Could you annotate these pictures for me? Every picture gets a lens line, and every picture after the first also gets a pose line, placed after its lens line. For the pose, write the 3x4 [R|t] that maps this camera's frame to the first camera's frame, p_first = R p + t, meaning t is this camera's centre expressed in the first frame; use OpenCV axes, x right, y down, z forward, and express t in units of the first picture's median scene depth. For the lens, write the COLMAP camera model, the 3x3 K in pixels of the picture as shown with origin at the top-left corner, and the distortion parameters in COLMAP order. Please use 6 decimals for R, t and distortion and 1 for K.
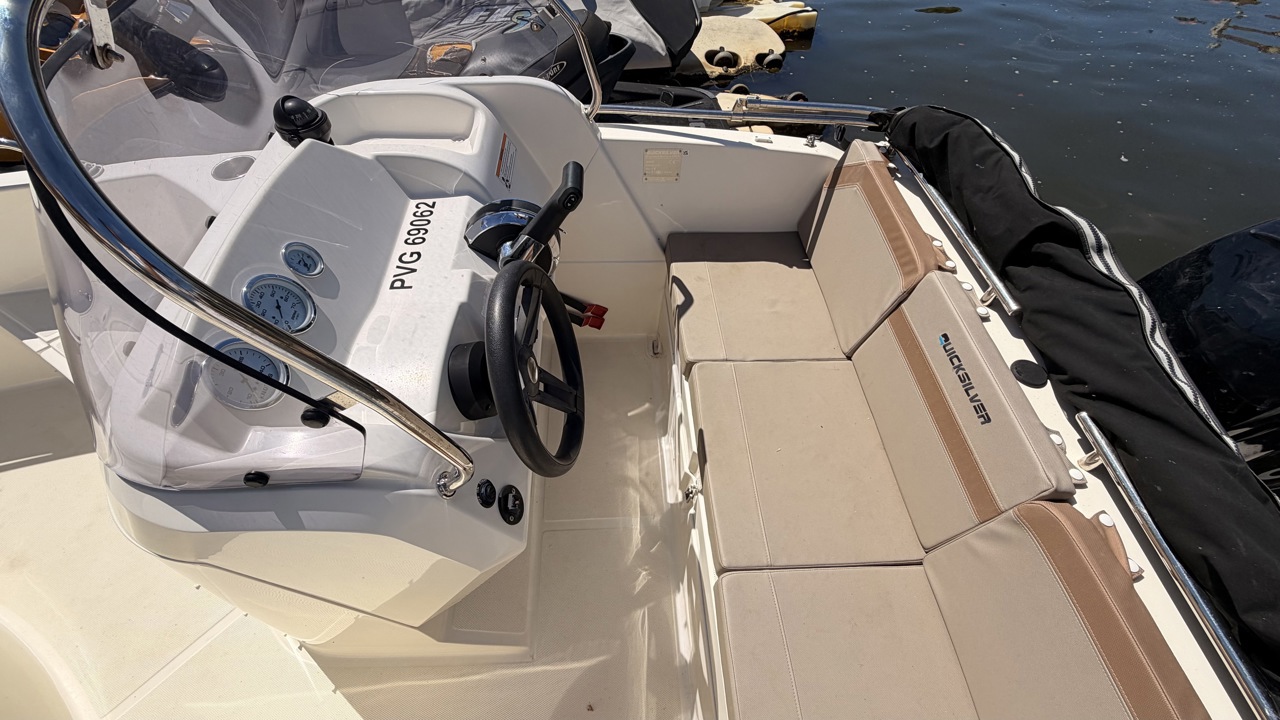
lens RADIAL K [[514.3, 0, 633.3], [0, 514.3, 357.3], [0, 0, 1]] dist [0.003722, 0.001069]
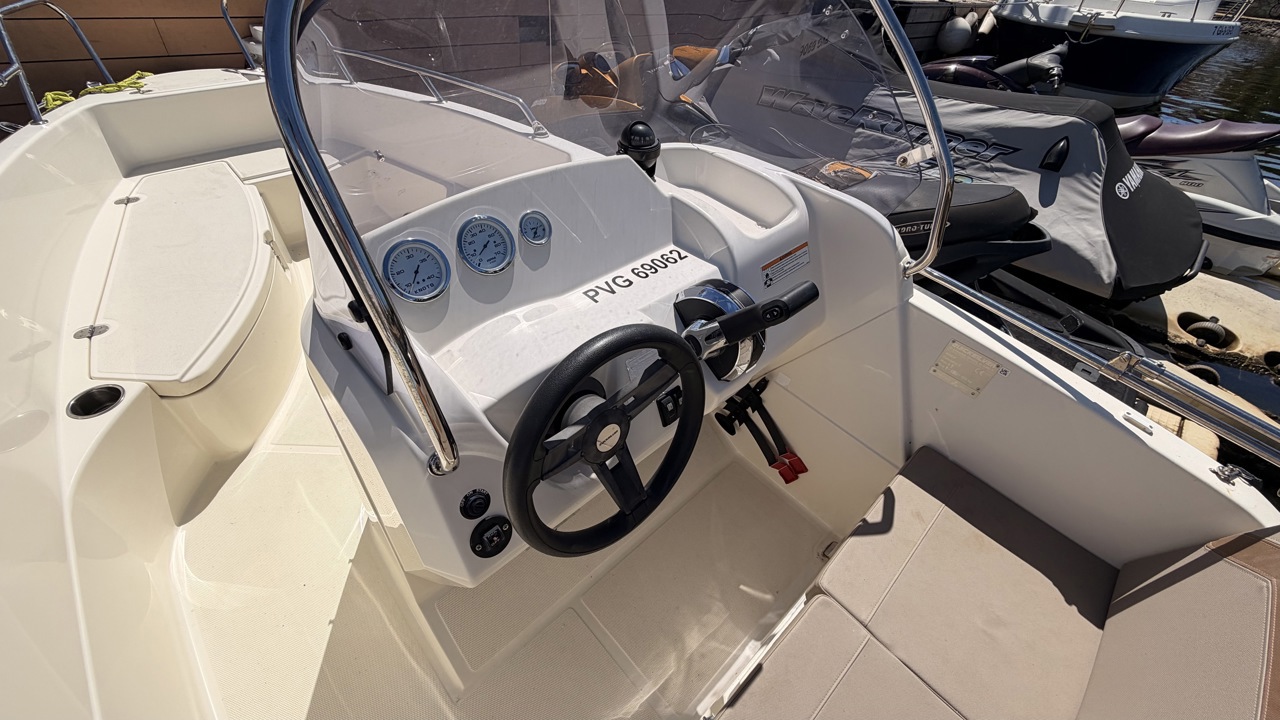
lens RADIAL K [[514.3, 0, 638.9], [0, 514.3, 360.5], [0, 0, 1]] dist [0.003722, 0.001069]
pose [[0.648071, 0.549221, -0.527599, 0.155098], [-0.644374, 0.764697, 0.004526, -0.076230], [0.405939, 0.337037, 0.849482, 0.154678]]
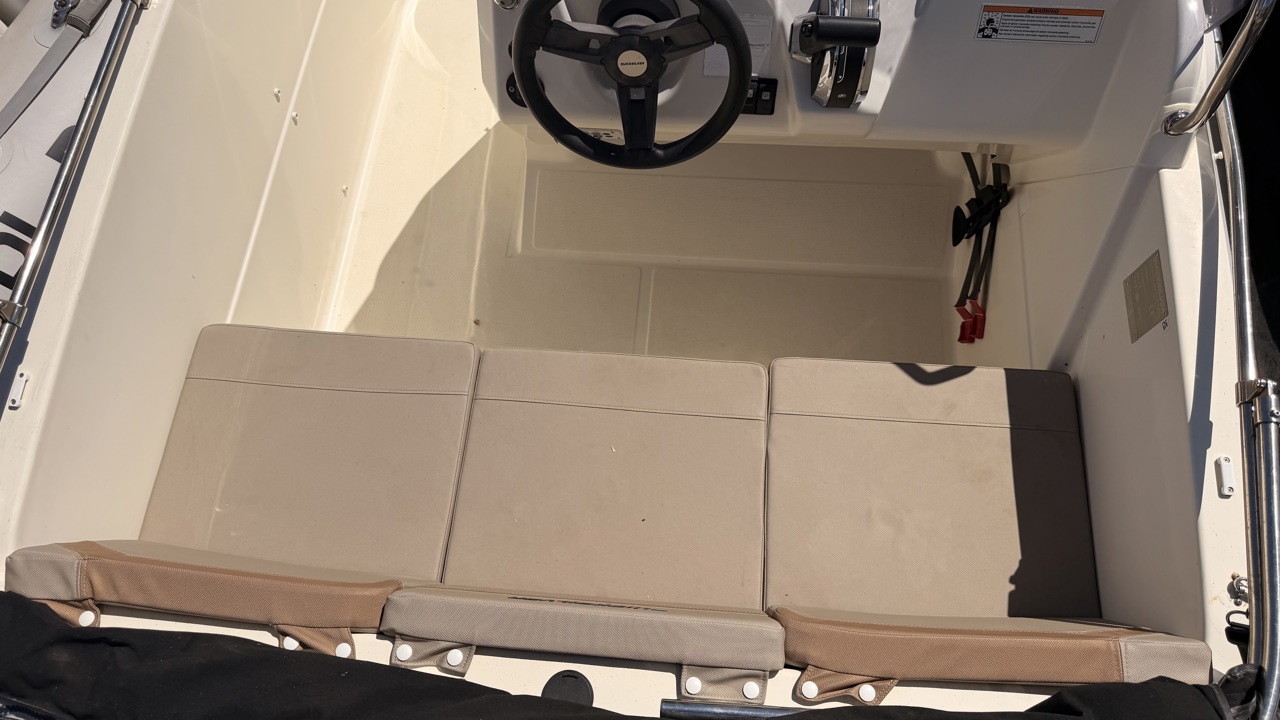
lens RADIAL K [[926.0, 0, 638.1], [0, 926.0, 419.4], [0, 0, 1]] dist [0.055807, -0.075244]
pose [[-0.134982, 0.909787, -0.392515, 0.686251], [-0.775113, 0.149816, 0.613804, -0.601570], [0.617235, 0.387096, 0.684965, 0.081440]]
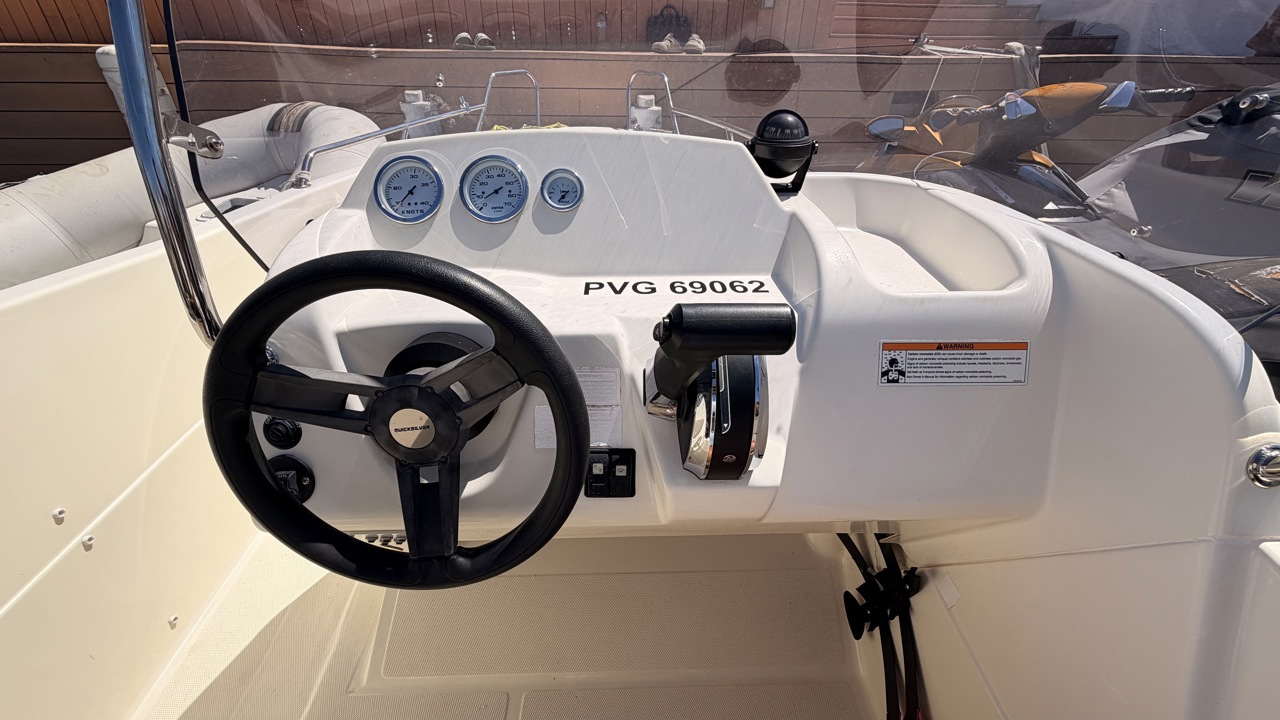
lens RADIAL K [[514.3, 0, 644.9], [0, 514.3, 355.0], [0, 0, 1]] dist [0.003722, 0.001069]
pose [[-0.021568, 0.535916, -0.843996, 0.172253], [-0.803539, 0.493001, 0.333578, -0.292792], [0.594861, 0.685378, 0.419997, 0.571592]]
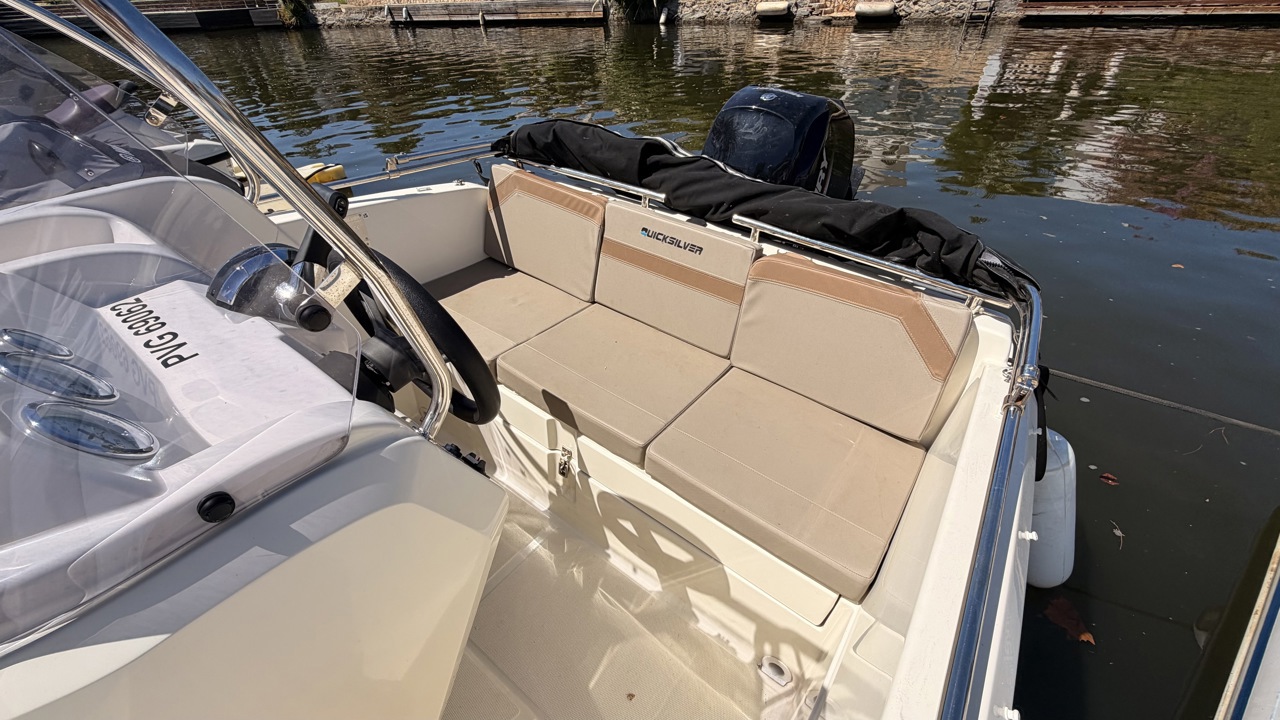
lens RADIAL K [[514.3, 0, 640.3], [0, 514.3, 356.9], [0, 0, 1]] dist [0.003722, 0.001069]
pose [[0.646134, -0.459525, 0.609384, -0.341014], [0.598901, 0.800199, -0.031604, 0.224120], [-0.473105, 0.385381, 0.792245, 0.015818]]
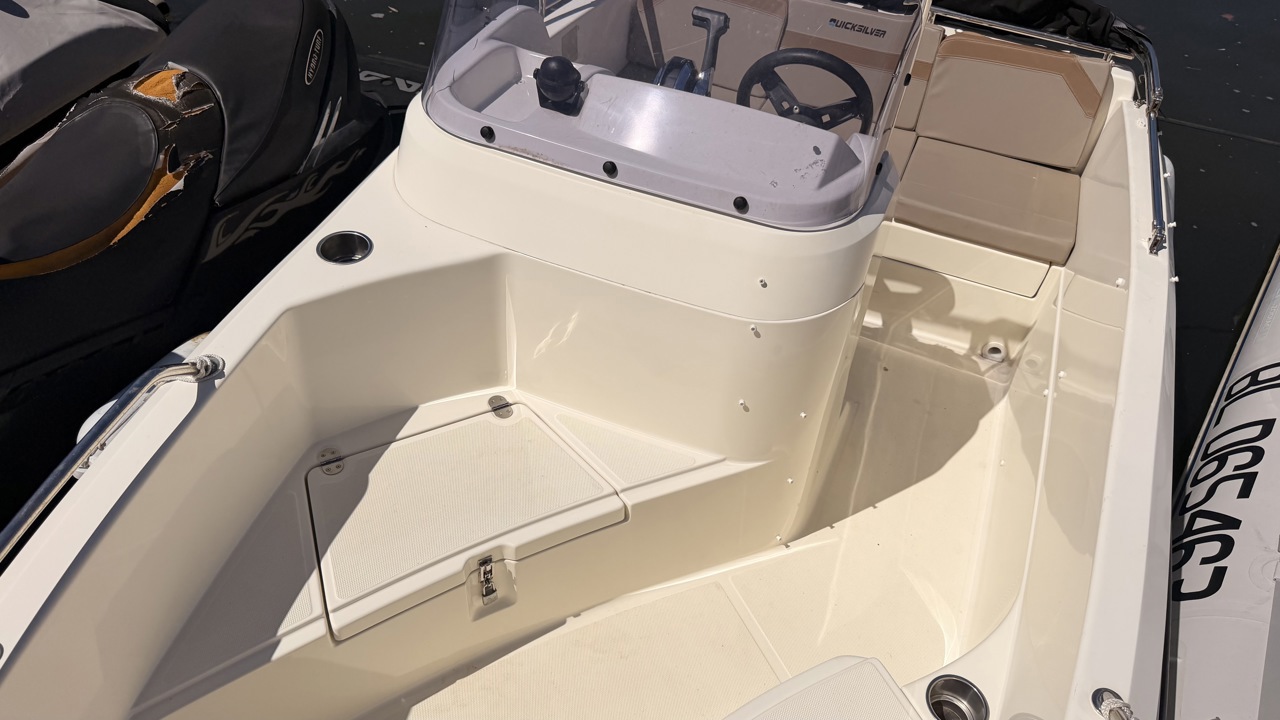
lens RADIAL K [[926.0, 0, 681.3], [0, 926.0, 360.2], [0, 0, 1]] dist [0.055807, -0.075244]
pose [[0.397823, -0.617585, 0.678473, -1.712210], [0.682799, 0.693238, 0.230666, -0.232055], [-0.612799, 0.371496, 0.697473, -0.247323]]
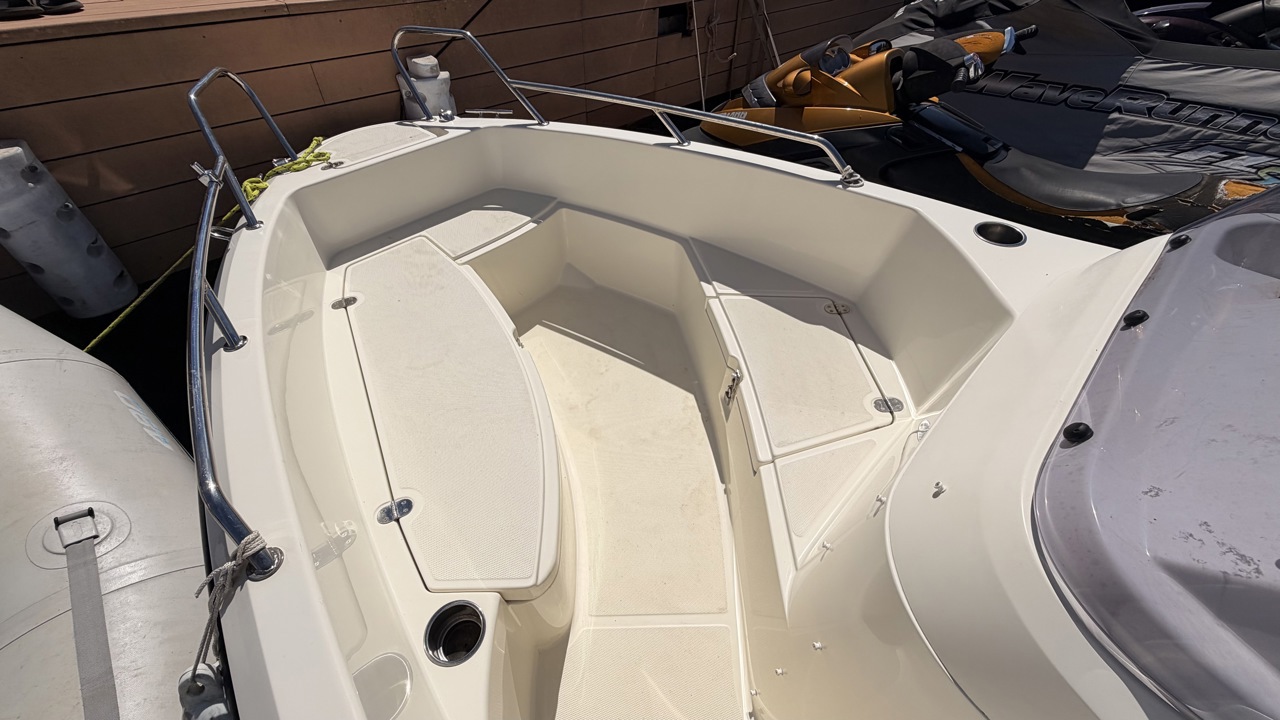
lens RADIAL K [[514.3, 0, 632.1], [0, 514.3, 360.0], [0, 0, 1]] dist [0.003722, 0.001069]
pose [[0.653371, 0.525636, -0.544805, -0.615639], [-0.590884, 0.803966, 0.067046, 0.139389], [0.473247, 0.278111, 0.835878, 0.000206]]
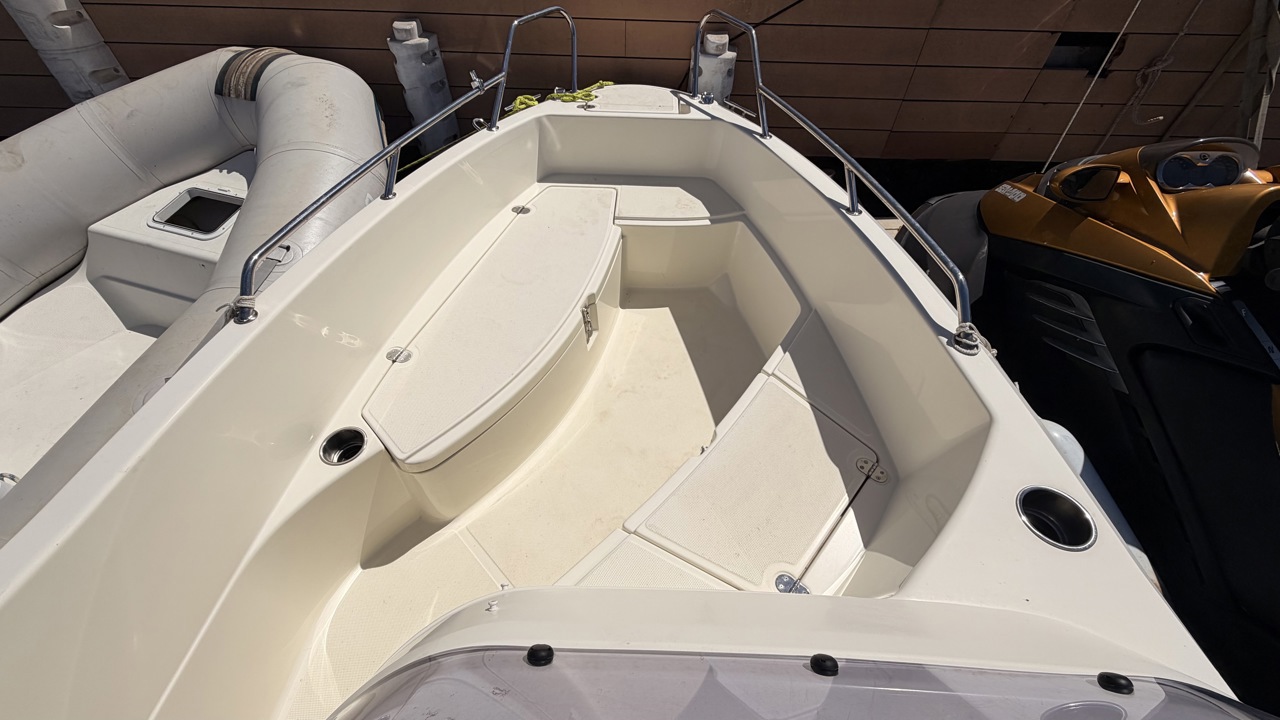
lens RADIAL K [[514.3, 0, 642.5], [0, 514.3, 359.3], [0, 0, 1]] dist [0.003722, 0.001069]
pose [[-0.087565, 0.728287, -0.679654, -0.476577], [-0.807105, 0.348033, 0.476922, -0.339714], [0.583878, 0.590314, 0.557329, 0.279452]]
